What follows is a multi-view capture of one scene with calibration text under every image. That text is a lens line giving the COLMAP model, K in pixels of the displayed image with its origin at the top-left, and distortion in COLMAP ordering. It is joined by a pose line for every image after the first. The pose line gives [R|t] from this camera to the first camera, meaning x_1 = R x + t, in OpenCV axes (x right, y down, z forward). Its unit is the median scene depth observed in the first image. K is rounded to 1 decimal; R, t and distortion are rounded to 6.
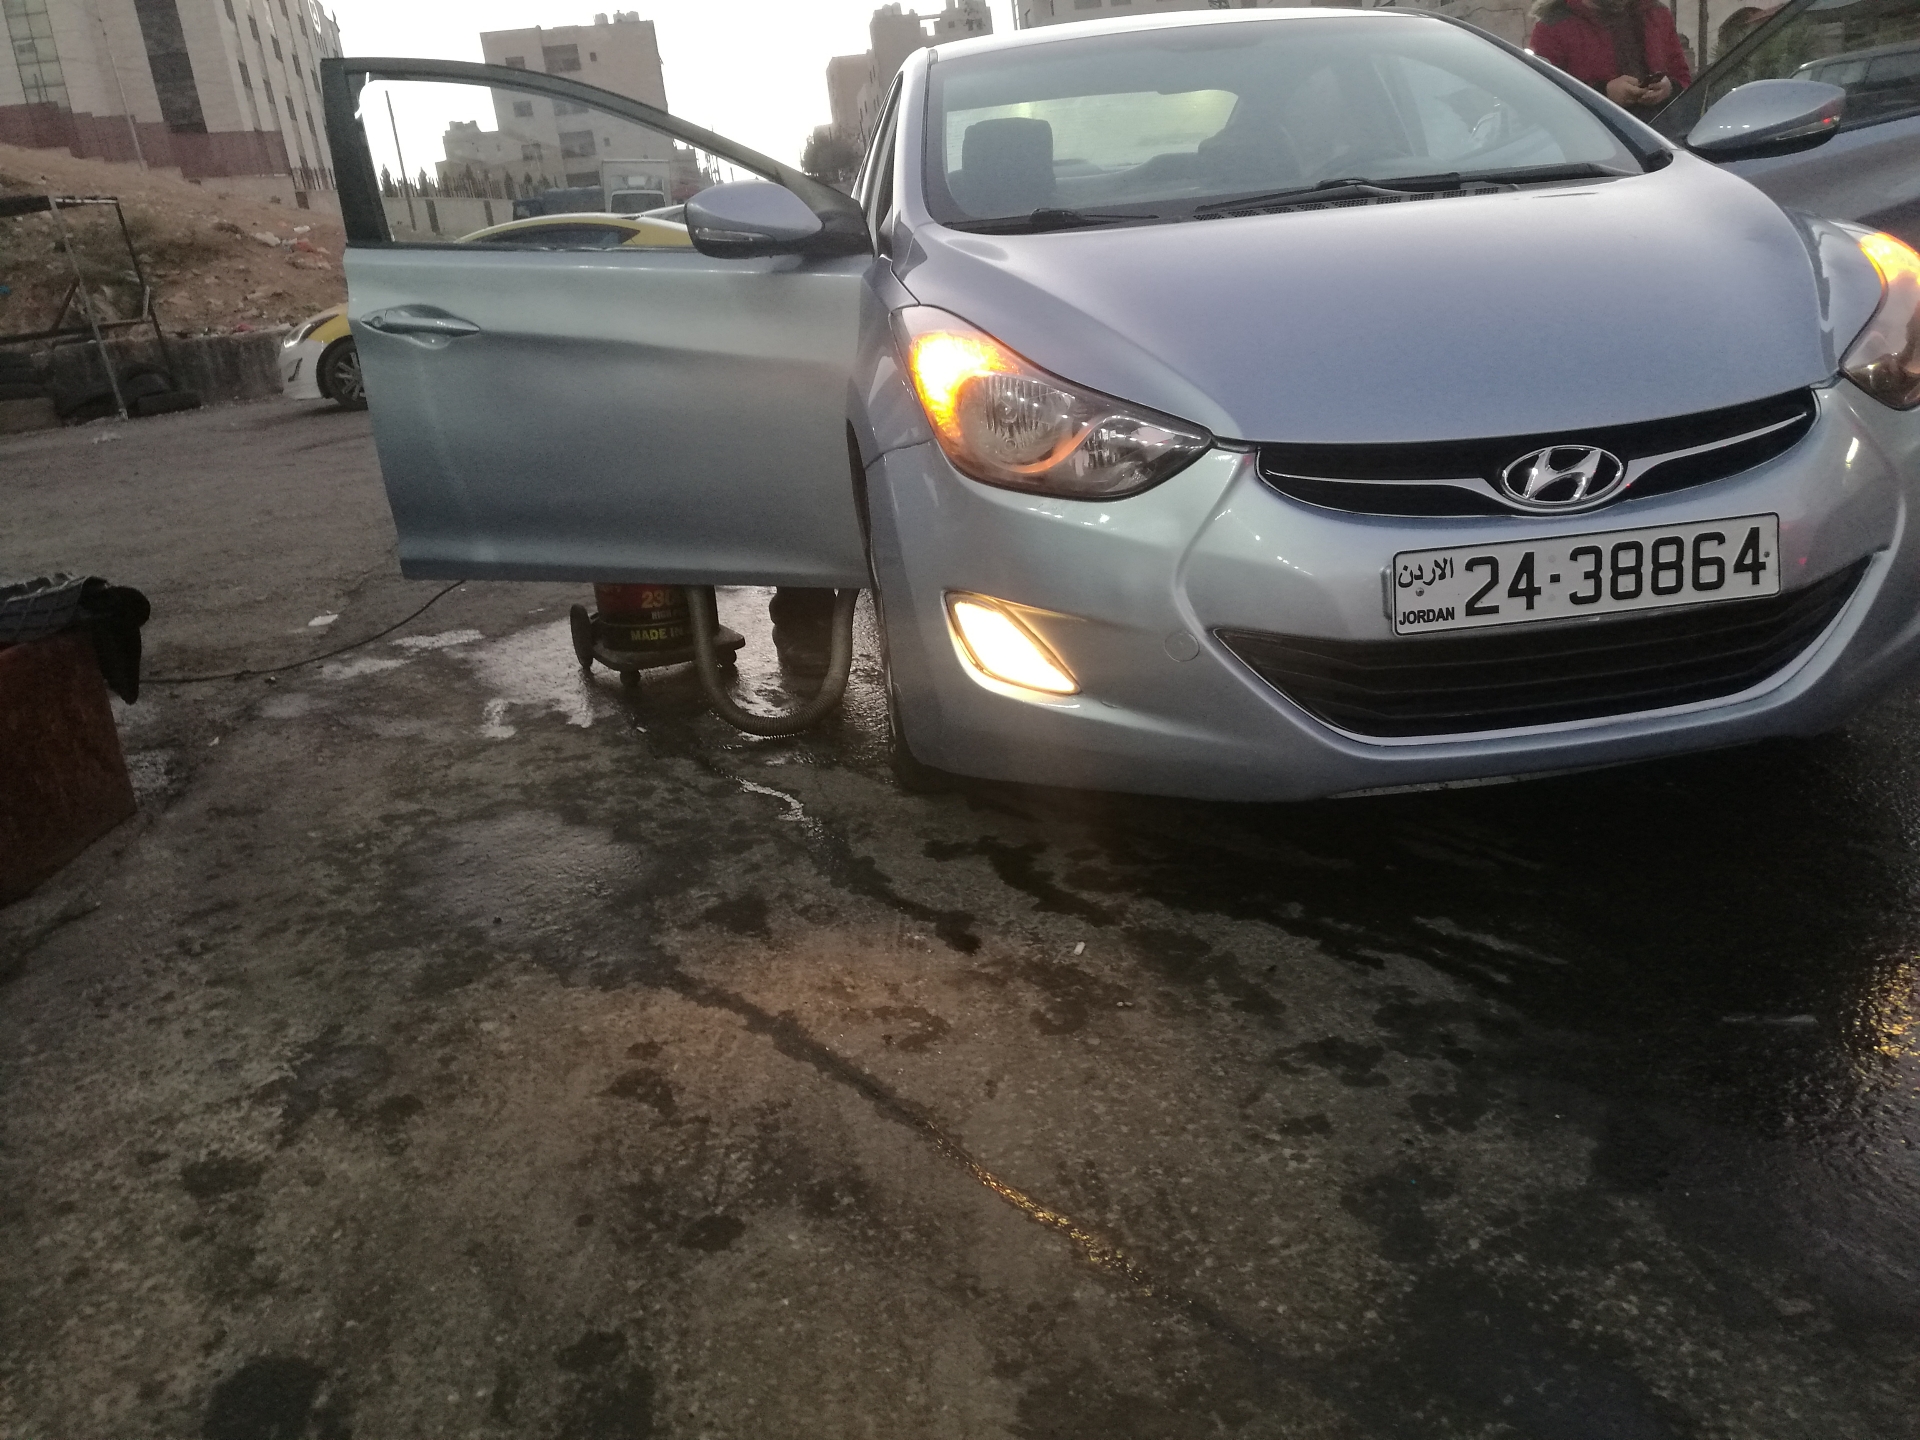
lens RADIAL K [[1528.6, 0, 961.0], [0, 1528.6, 723.3], [0, 0, 1]] dist [0.004137, 0.052981]
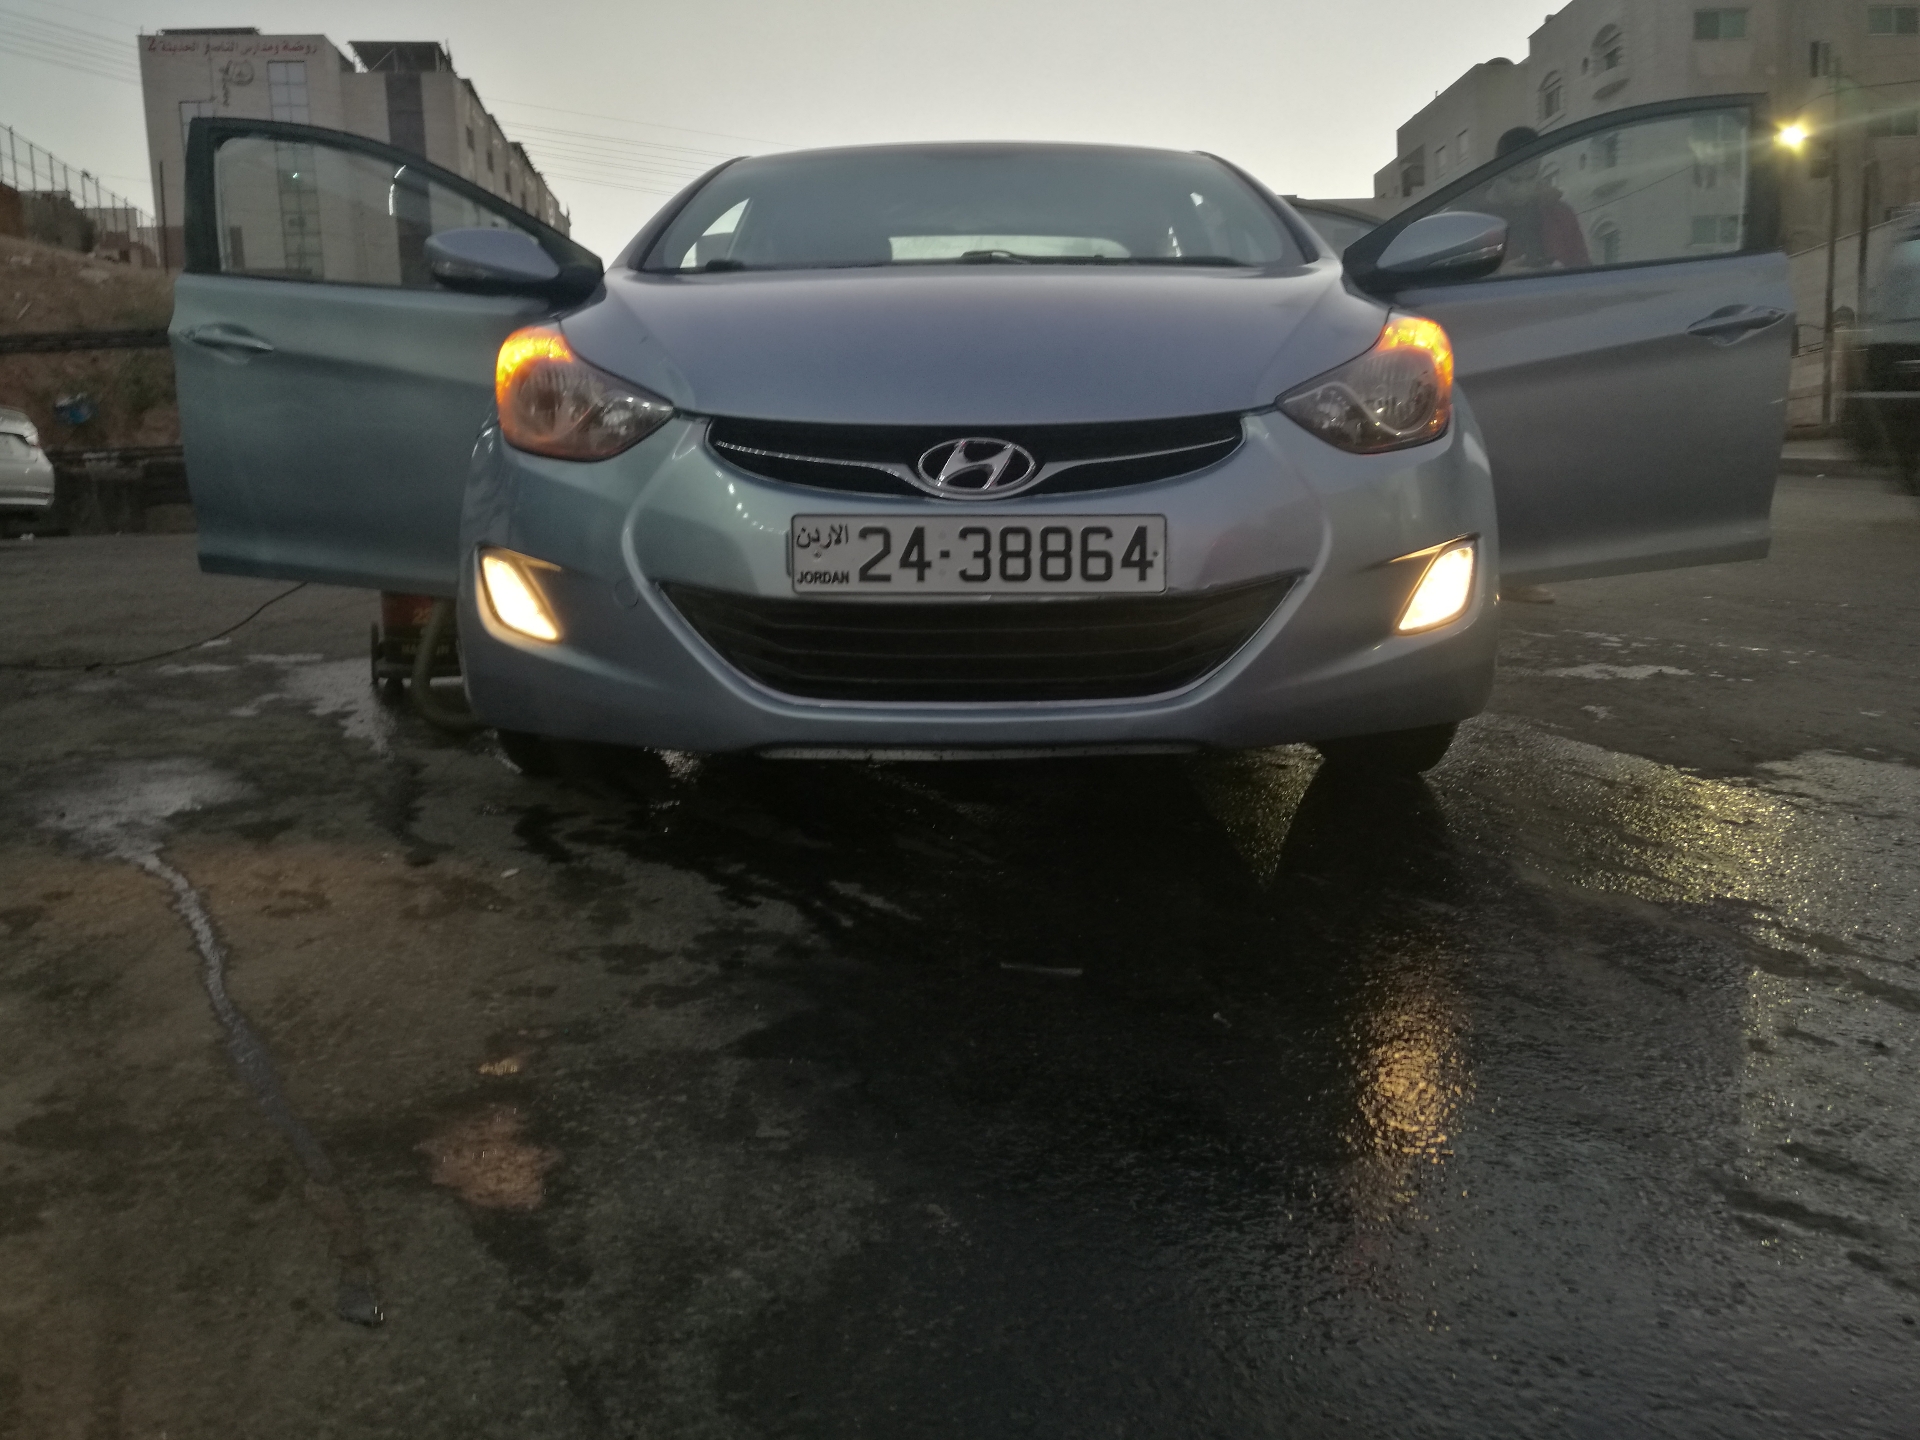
lens RADIAL K [[1528.6, 0, 928.9], [0, 1528.6, 723.6], [0, 0, 1]] dist [0.004137, 0.052981]
pose [[0.987942, 0.102131, -0.116362, 0.504942], [-0.116206, 0.985778, -0.121400, 0.149565], [0.102308, 0.133458, 0.985760, -0.031793]]
